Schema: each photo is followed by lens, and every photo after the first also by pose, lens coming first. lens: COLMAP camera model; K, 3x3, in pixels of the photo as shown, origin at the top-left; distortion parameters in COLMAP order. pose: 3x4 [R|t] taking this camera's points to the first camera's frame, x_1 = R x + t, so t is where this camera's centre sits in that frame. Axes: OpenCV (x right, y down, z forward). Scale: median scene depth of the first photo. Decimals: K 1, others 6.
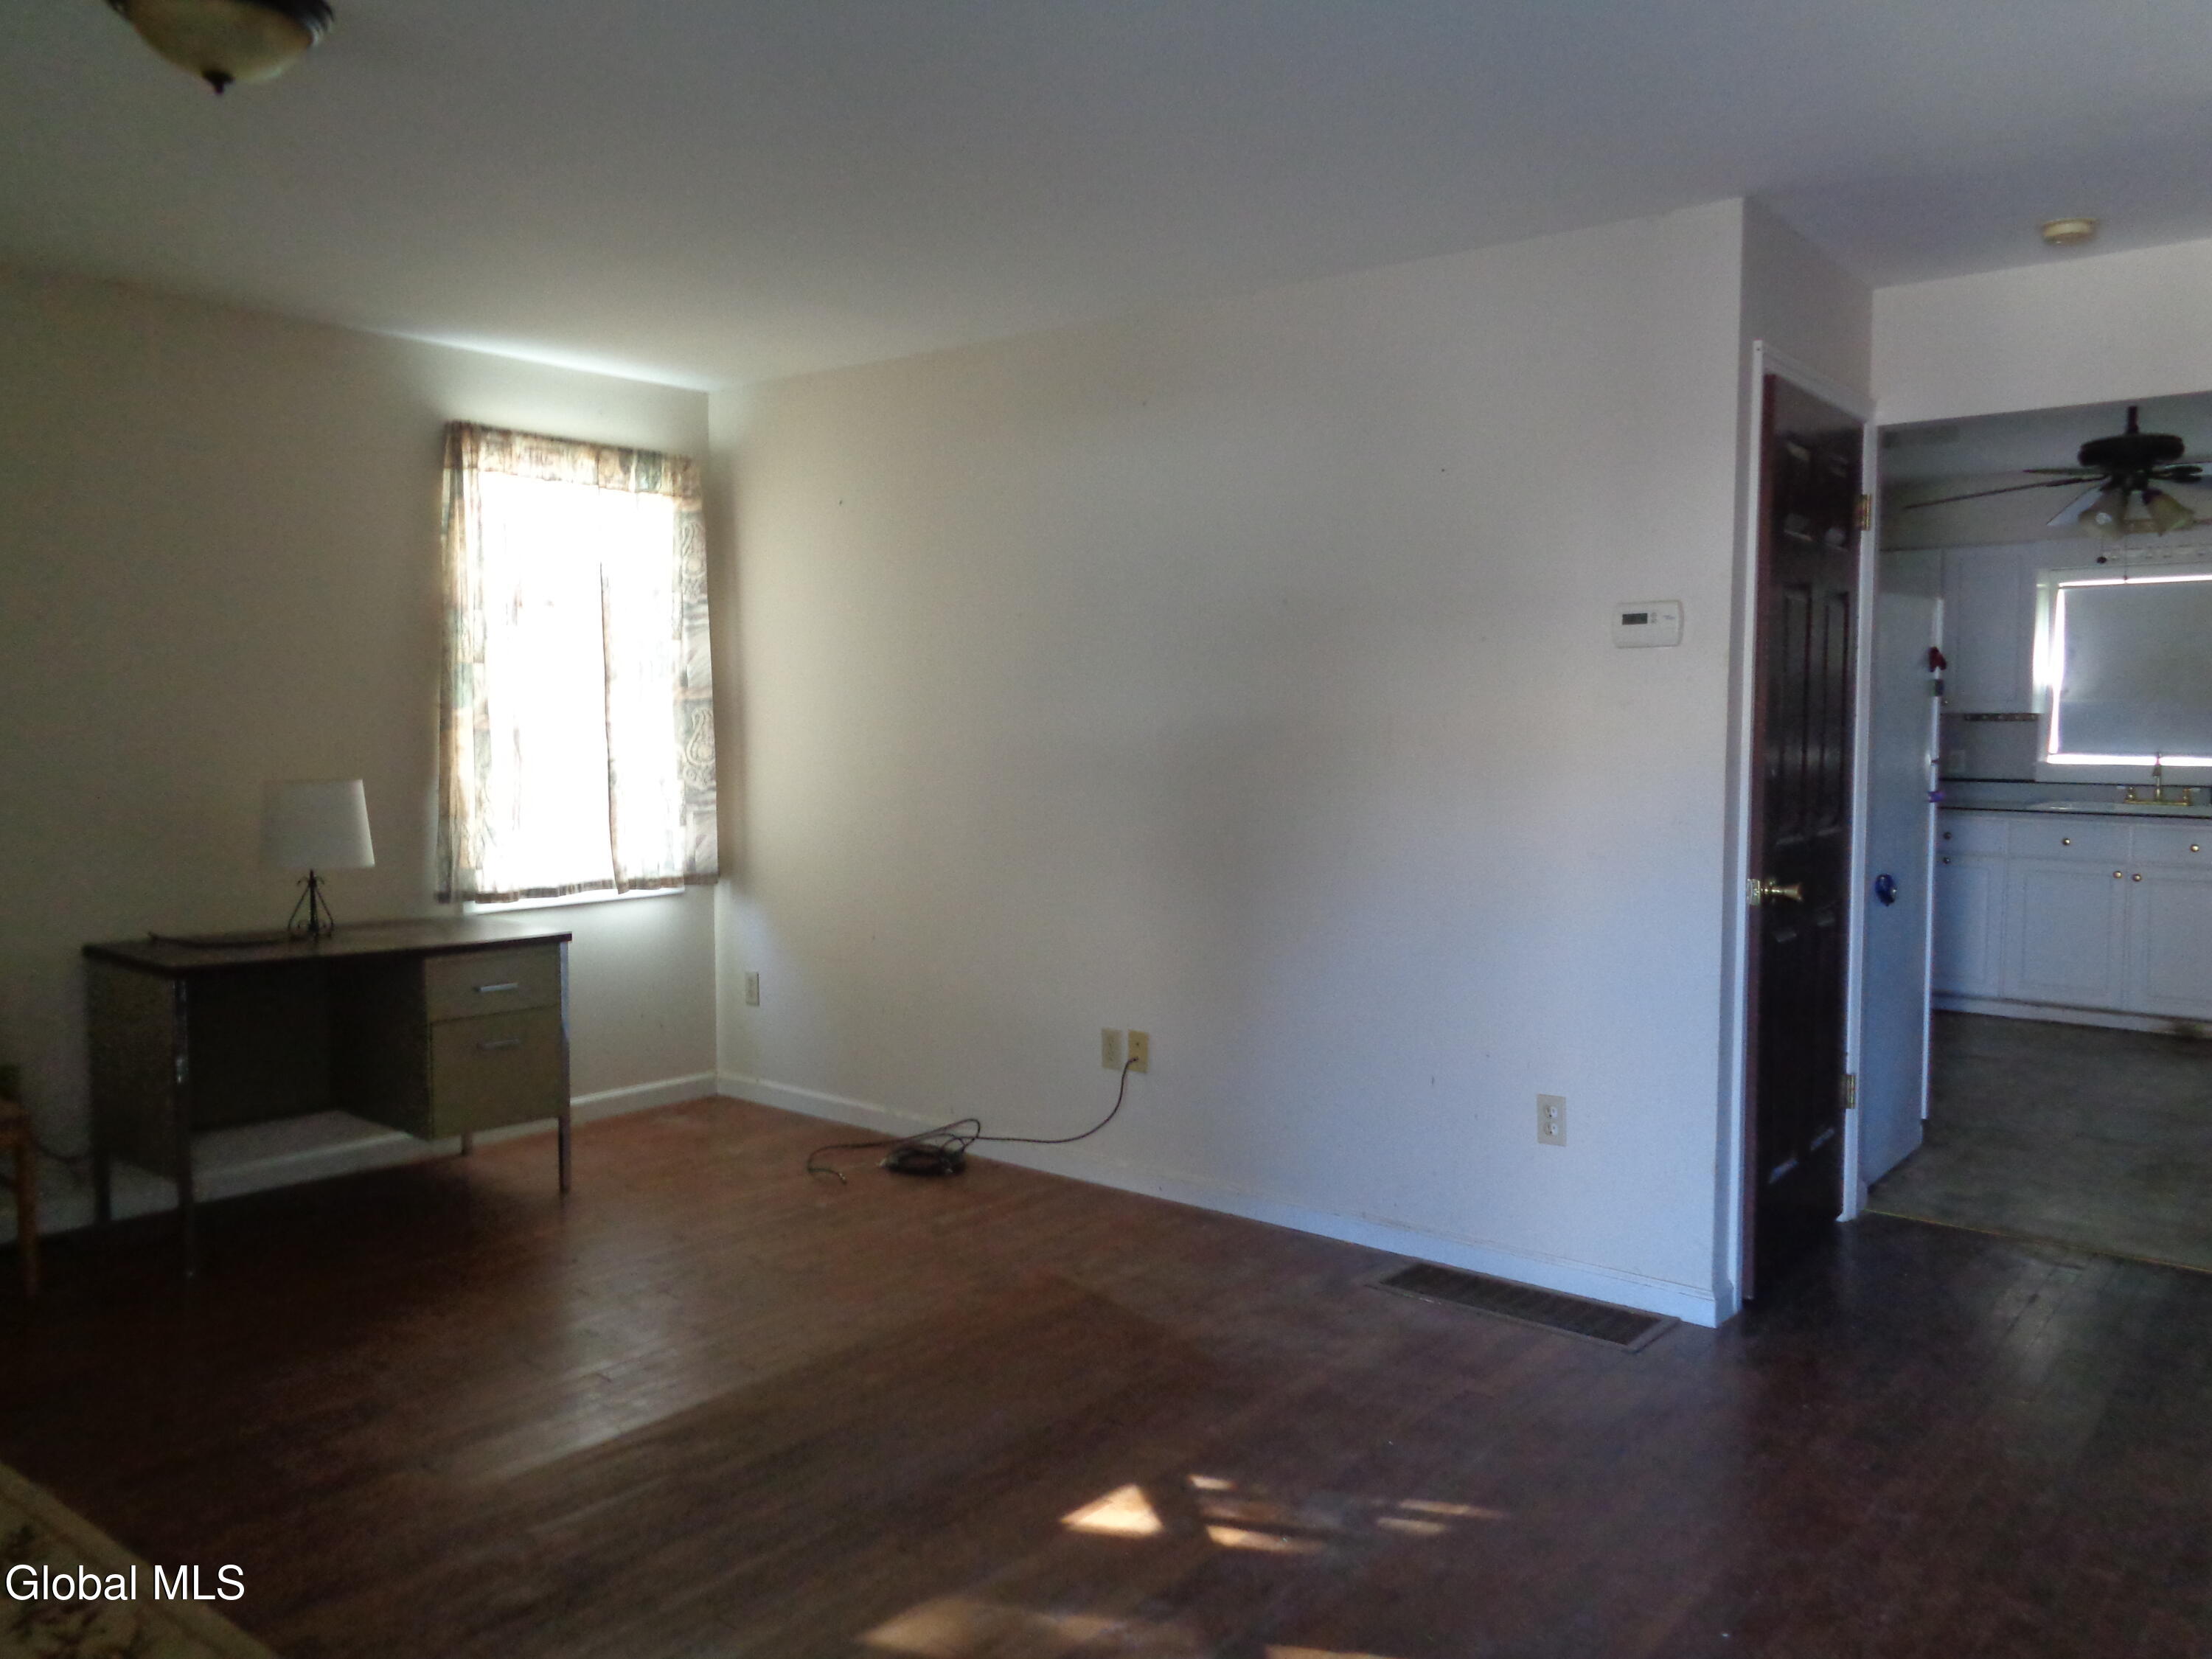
lens RADIAL K [[1668.0, 0, 1113.4], [0, 1668.0, 832.3], [0, 0, 1]] dist [0.006709, 0.004129]
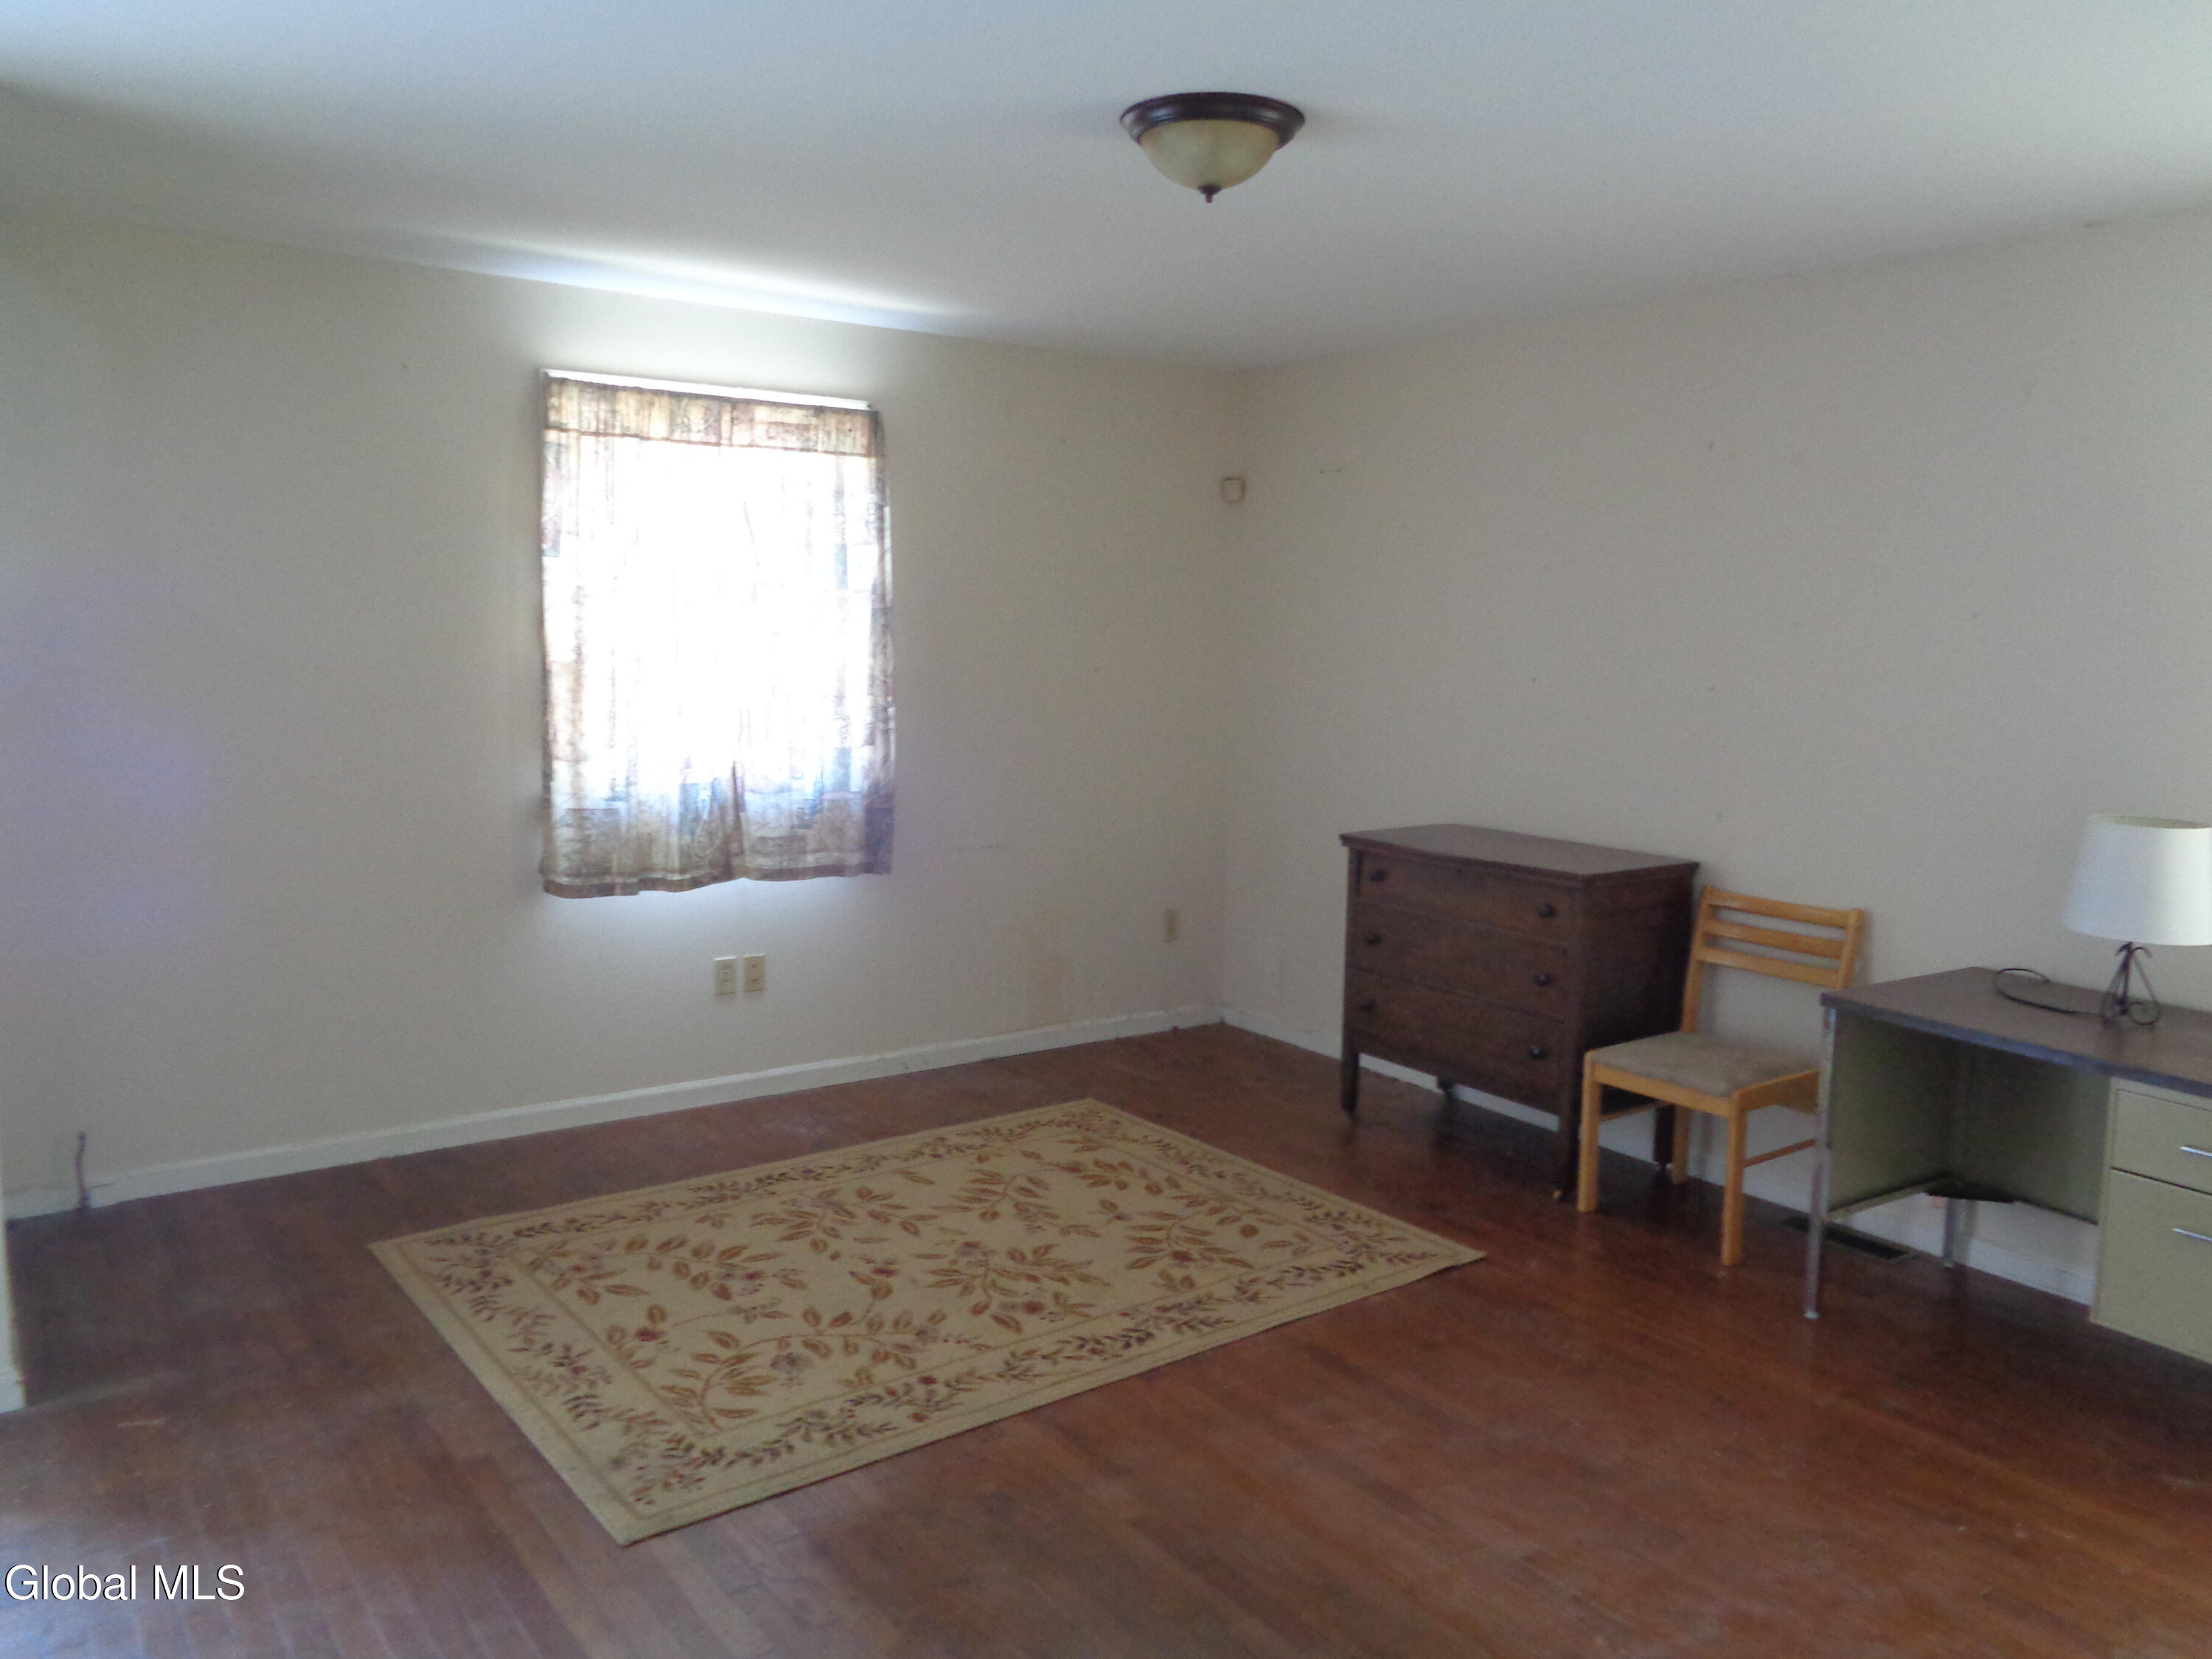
lens RADIAL K [[1668.0, 0, 1113.4], [0, 1668.0, 832.3], [0, 0, 1]] dist [0.006709, 0.004129]
pose [[-0.236876, 0.121632, -0.963896, 0.327373], [-0.088328, 0.985327, 0.146043, -0.084430], [0.967516, 0.119733, -0.222656, 0.616944]]
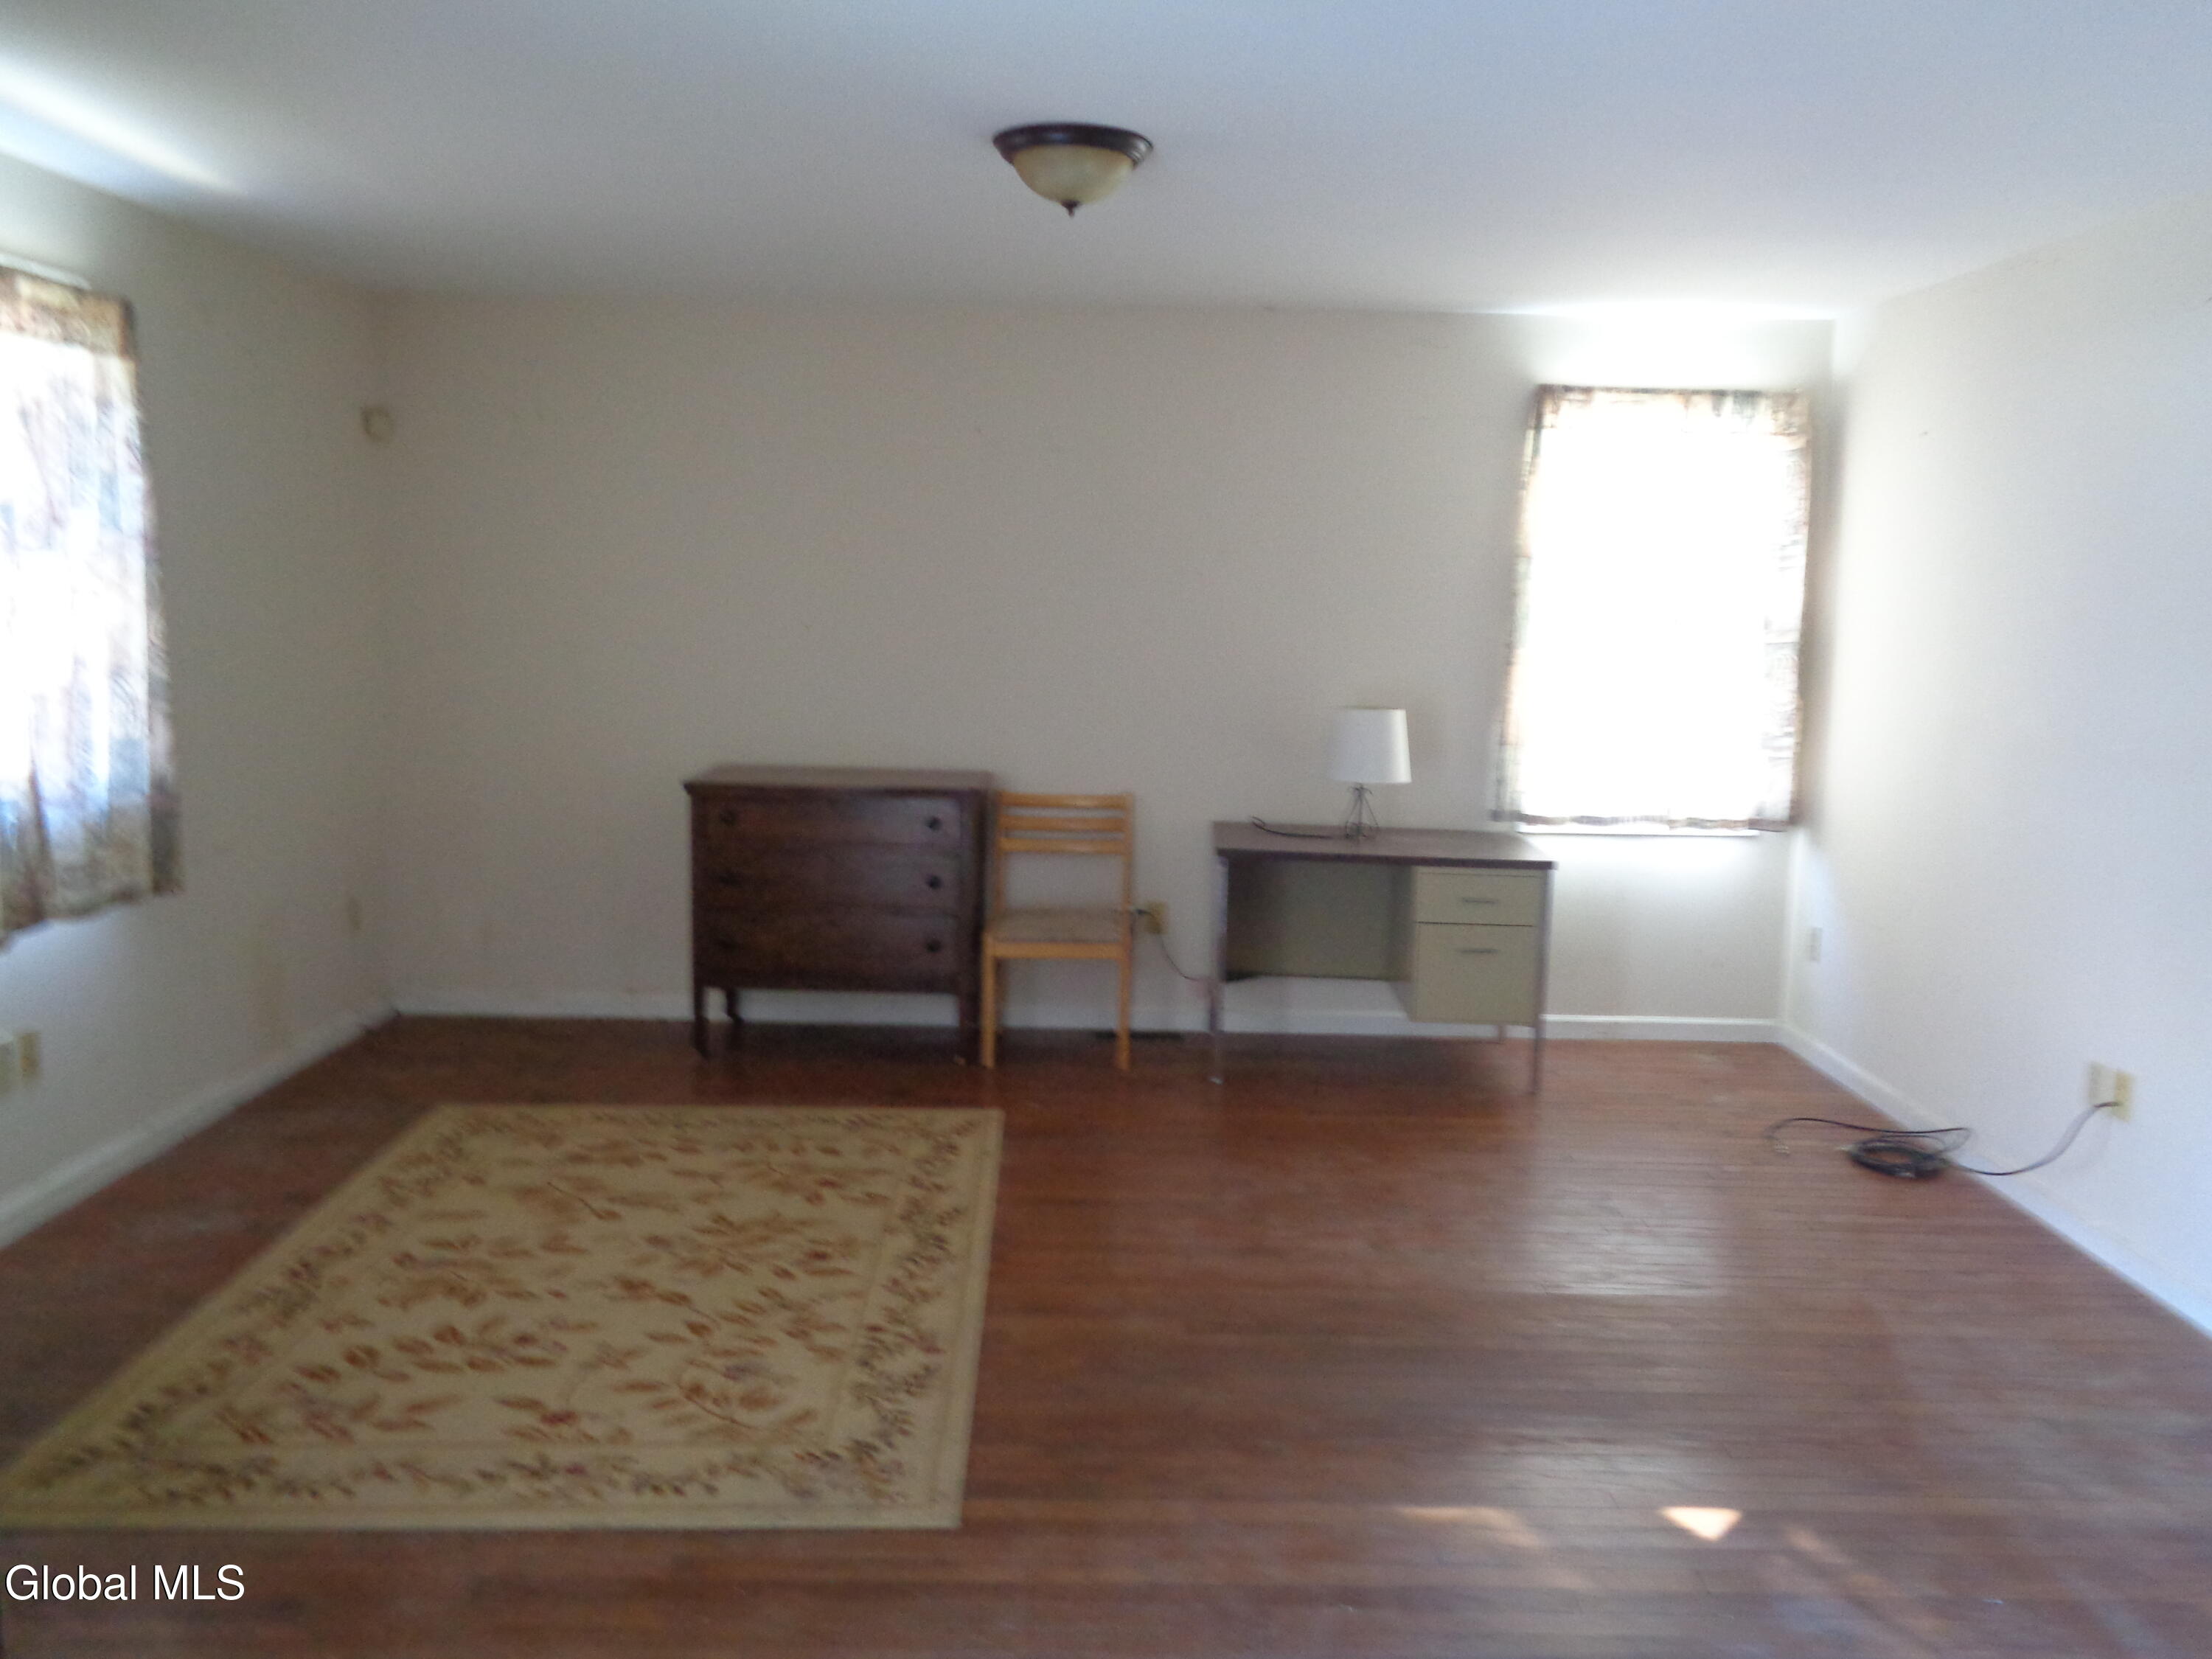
lens RADIAL K [[1668.0, 0, 1113.4], [0, 1668.0, 832.3], [0, 0, 1]] dist [0.006709, 0.004129]
pose [[0.649408, 0.122708, -0.750474, 0.277214], [-0.075100, 0.992419, 0.097282, -0.039590], [0.756723, -0.006815, 0.653701, 0.070019]]
